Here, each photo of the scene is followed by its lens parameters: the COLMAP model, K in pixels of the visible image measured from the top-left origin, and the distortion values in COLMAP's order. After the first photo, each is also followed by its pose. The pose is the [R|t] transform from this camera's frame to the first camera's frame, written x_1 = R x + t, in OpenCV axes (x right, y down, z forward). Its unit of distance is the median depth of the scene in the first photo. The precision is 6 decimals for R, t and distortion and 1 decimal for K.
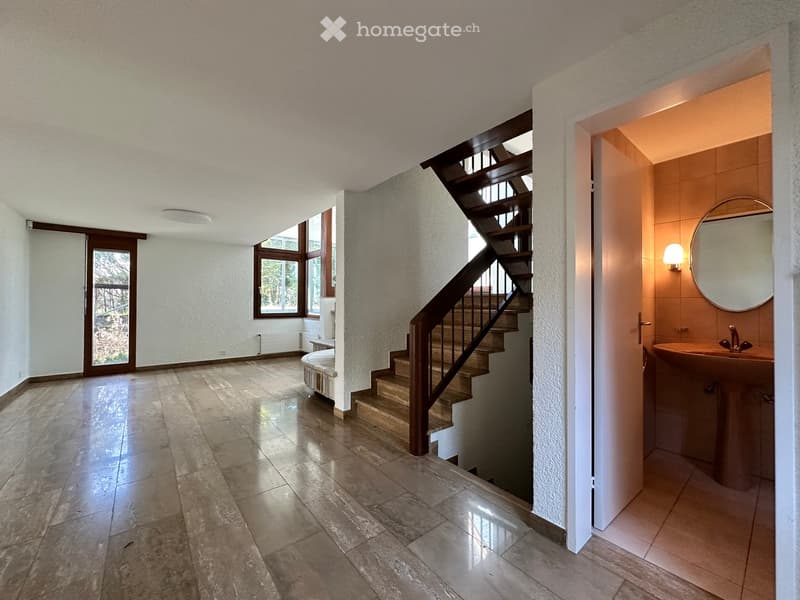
lens RADIAL K [[316.4, 0, 397.2], [0, 316.4, 299.3], [0, 0, 1]] dist [-0.004015, 0.000782]
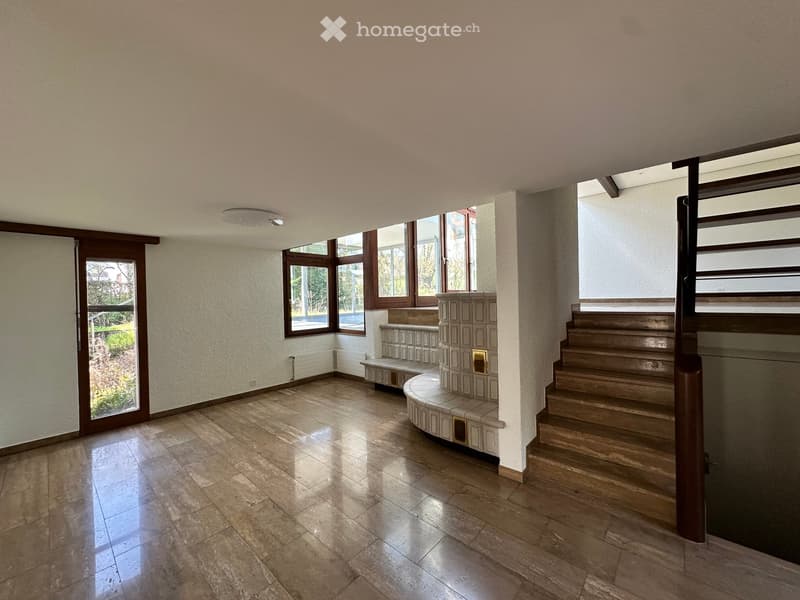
lens RADIAL K [[316.4, 0, 401.1], [0, 316.4, 302.0], [0, 0, 1]] dist [-0.004015, 0.000782]
pose [[0.987324, -0.025306, 0.156689, -0.345872], [0.022009, 0.999499, 0.022742, -0.056917], [-0.157186, -0.019005, 0.987386, 0.164572]]
